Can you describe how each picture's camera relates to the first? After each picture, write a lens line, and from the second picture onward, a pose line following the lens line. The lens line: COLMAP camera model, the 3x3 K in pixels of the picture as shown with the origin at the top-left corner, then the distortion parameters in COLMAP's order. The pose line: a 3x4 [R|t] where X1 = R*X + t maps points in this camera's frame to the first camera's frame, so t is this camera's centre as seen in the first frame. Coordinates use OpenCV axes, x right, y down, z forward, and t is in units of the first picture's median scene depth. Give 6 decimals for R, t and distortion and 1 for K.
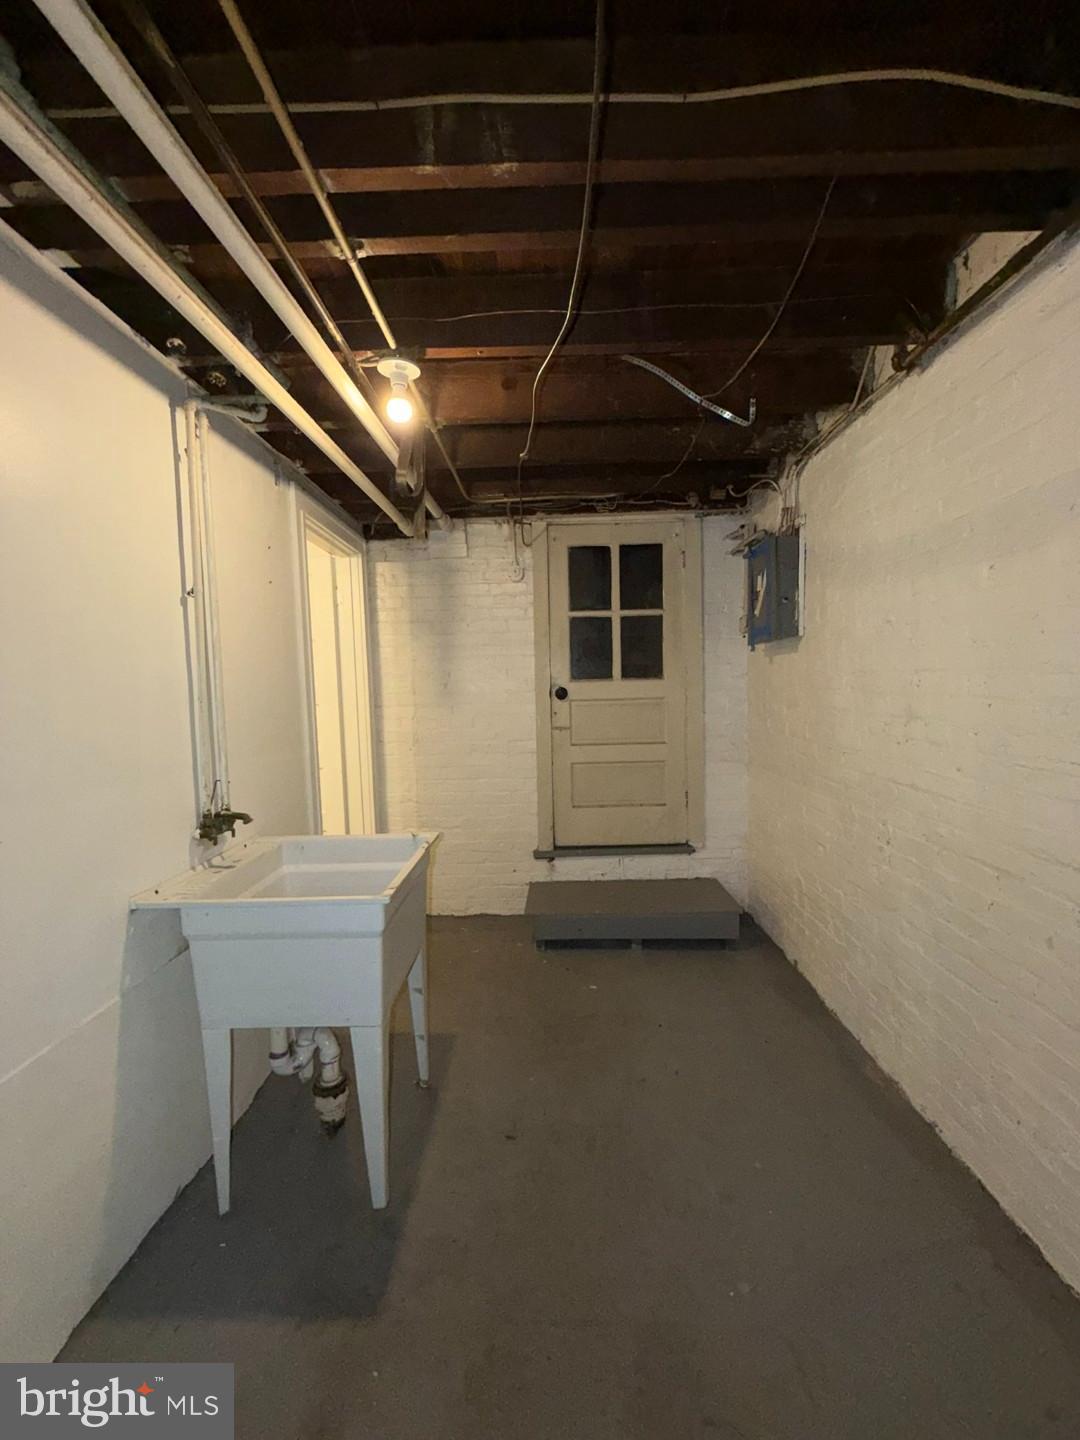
lens RADIAL K [[573.8, 0, 544.7], [0, 573.8, 718.2], [0, 0, 1]] dist [0.000498, -0.000514]
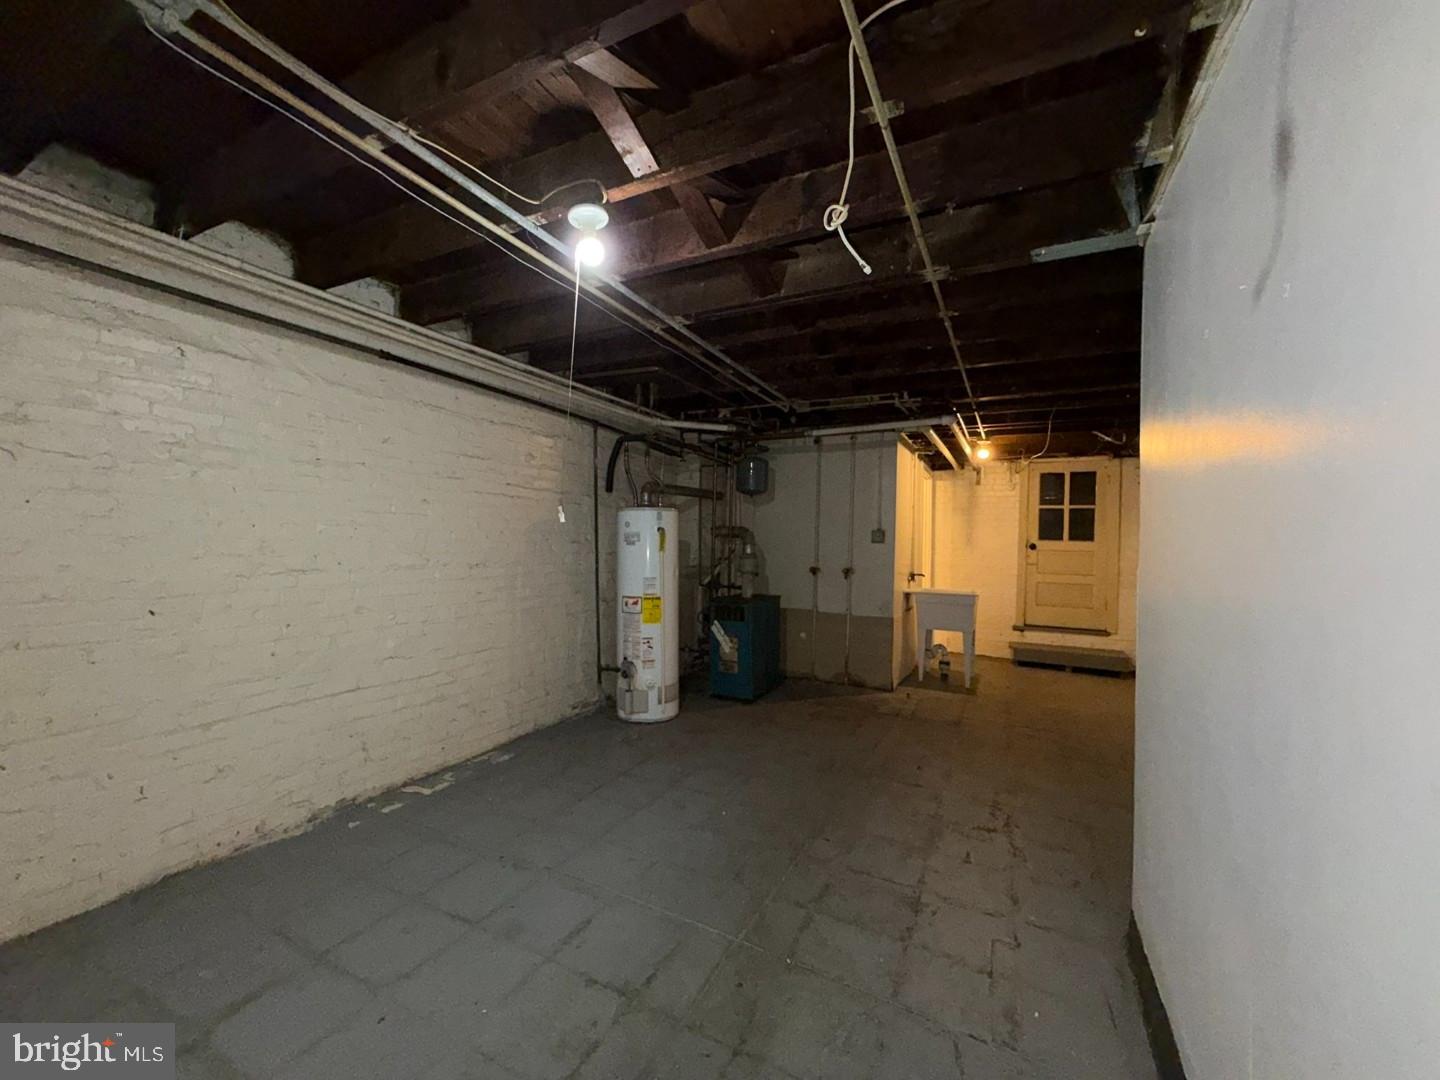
lens RADIAL K [[573.8, 0, 720.5], [0, 573.8, 544.5], [0, 0, 1]] dist [0.000498, -0.000514]
pose [[0.898041, 0.046815, -0.437415, -0.072528], [-0.070290, 0.996817, -0.037625, 0.099735], [0.434261, 0.064534, 0.898473, -1.241384]]
